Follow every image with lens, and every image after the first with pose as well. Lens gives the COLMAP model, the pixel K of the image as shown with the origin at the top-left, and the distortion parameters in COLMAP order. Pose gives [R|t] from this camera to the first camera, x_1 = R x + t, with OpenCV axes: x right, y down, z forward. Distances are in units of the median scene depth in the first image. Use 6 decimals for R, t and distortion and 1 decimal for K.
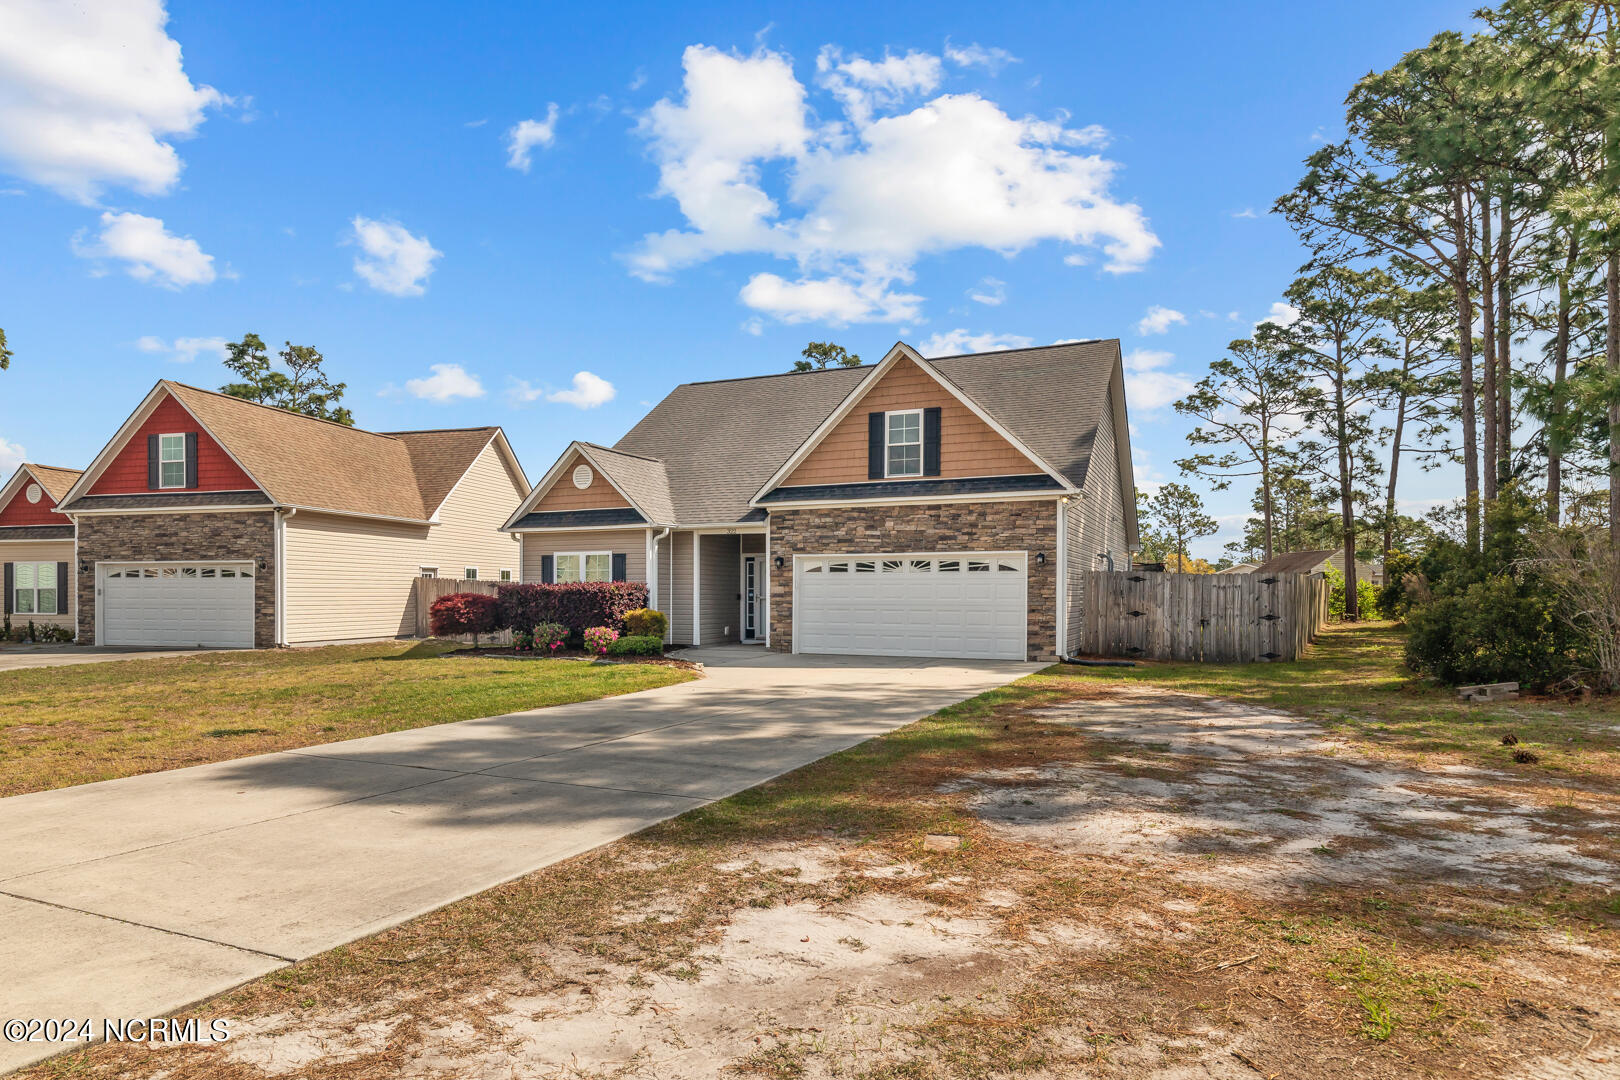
lens RADIAL K [[943.5, 0, 810.0], [0, 943.5, 540.0], [0, 0, 1]] dist [-0.001972, -0.000317]
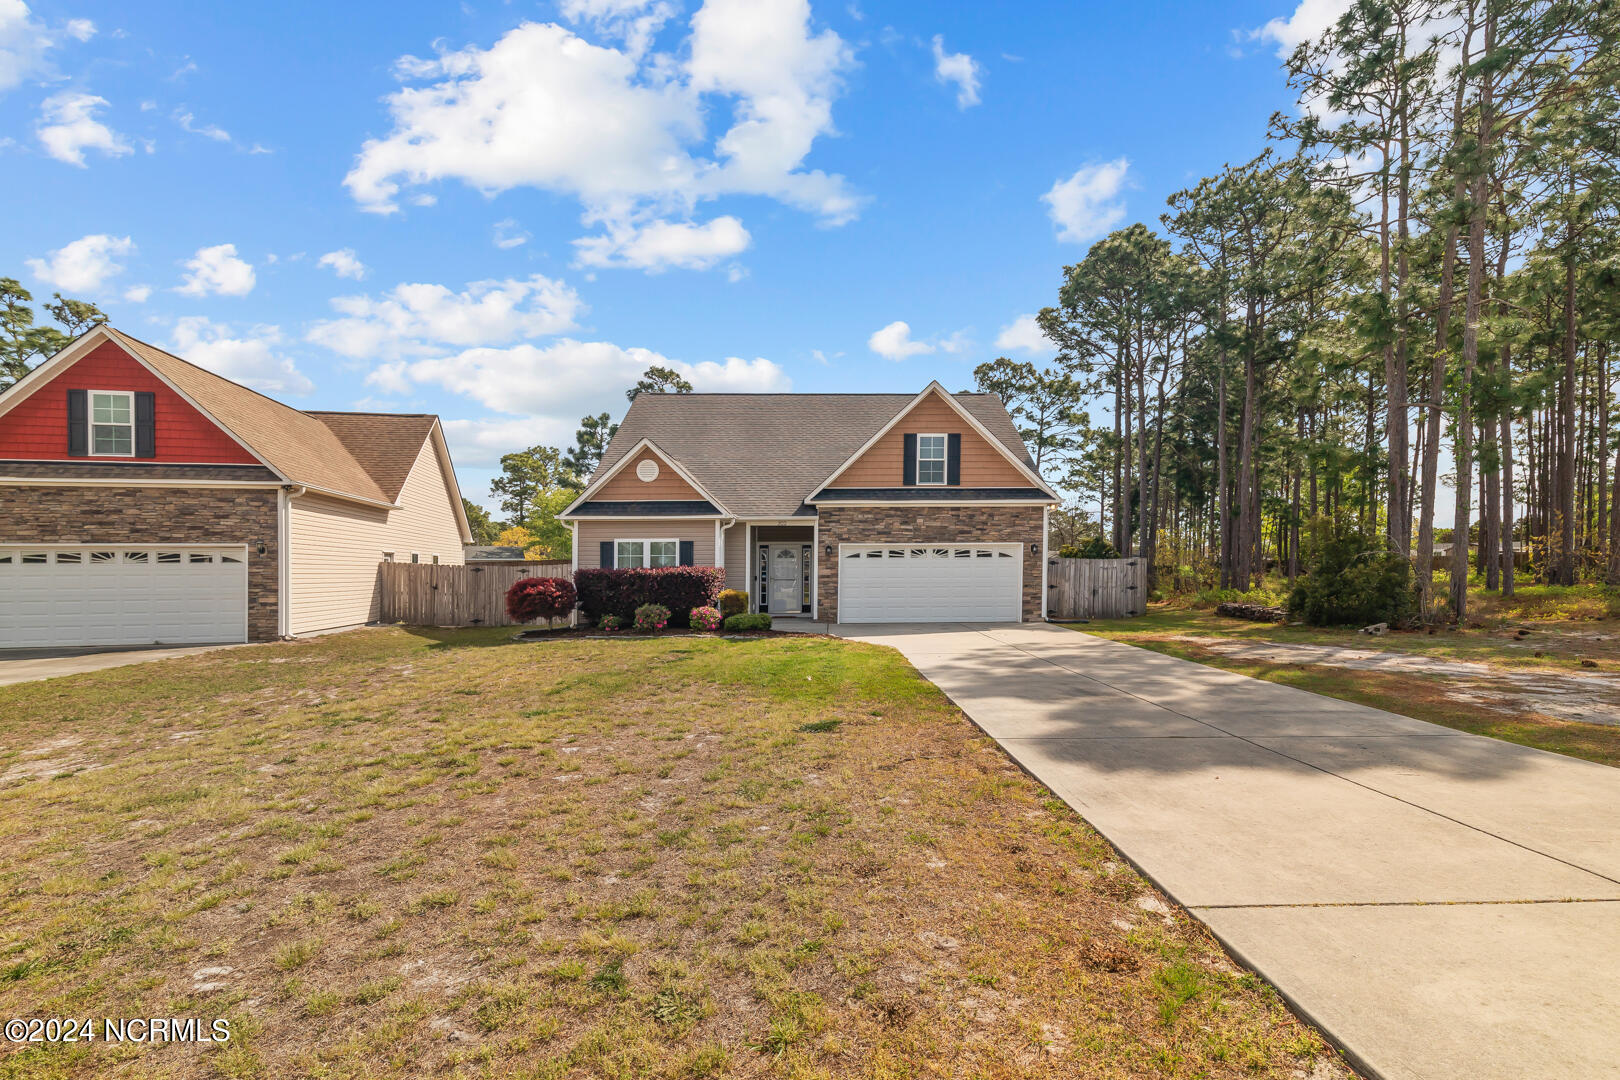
lens RADIAL K [[707.9, 0, 868.7], [0, 707.9, 544.0], [0, 0, 1]] dist [0.004054, 0.000189]
pose [[0.895836, 0.009548, 0.444282, -0.395903], [-0.016829, 0.999781, 0.012446, 0.003979], [-0.444066, -0.018626, 0.895800, 0.150929]]
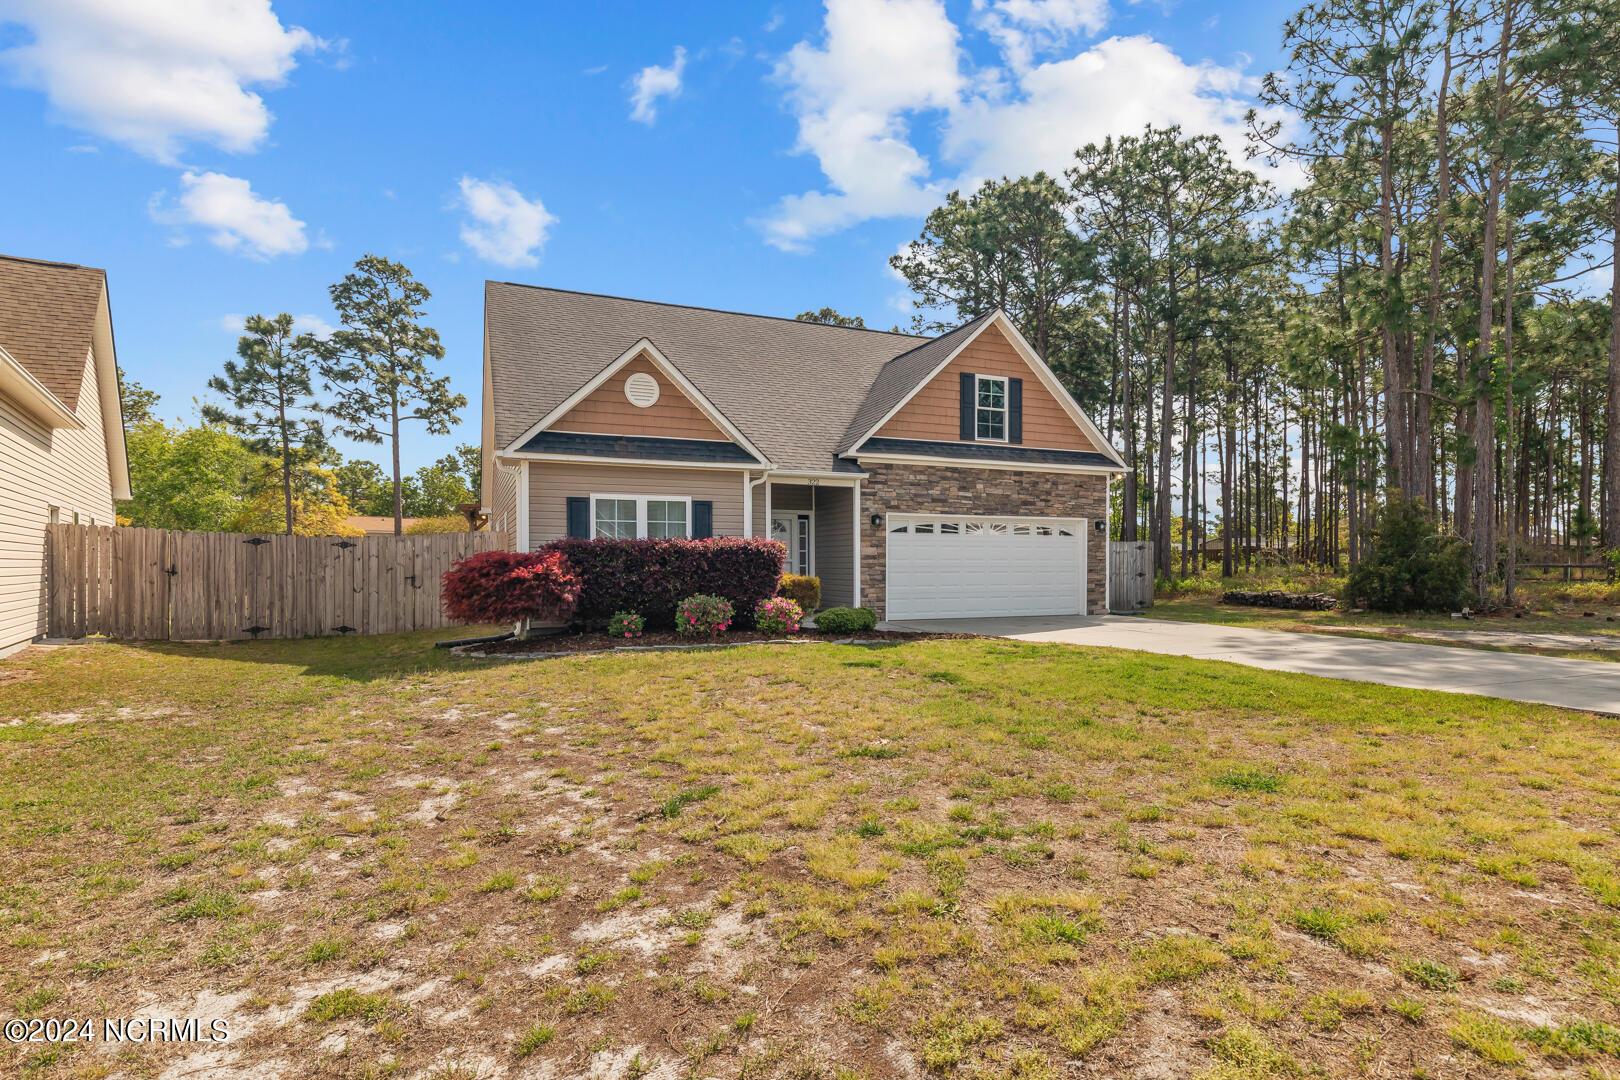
lens RADIAL K [[824.5, 0, 878.7], [0, 824.5, 534.3], [0, 0, 1]] dist [-0.001149, -0.000142]
pose [[0.661665, 0.025085, 0.749380, -0.619065], [-0.040955, 0.999157, 0.002715, 0.034617], [-0.748680, -0.032487, 0.662135, 0.477528]]
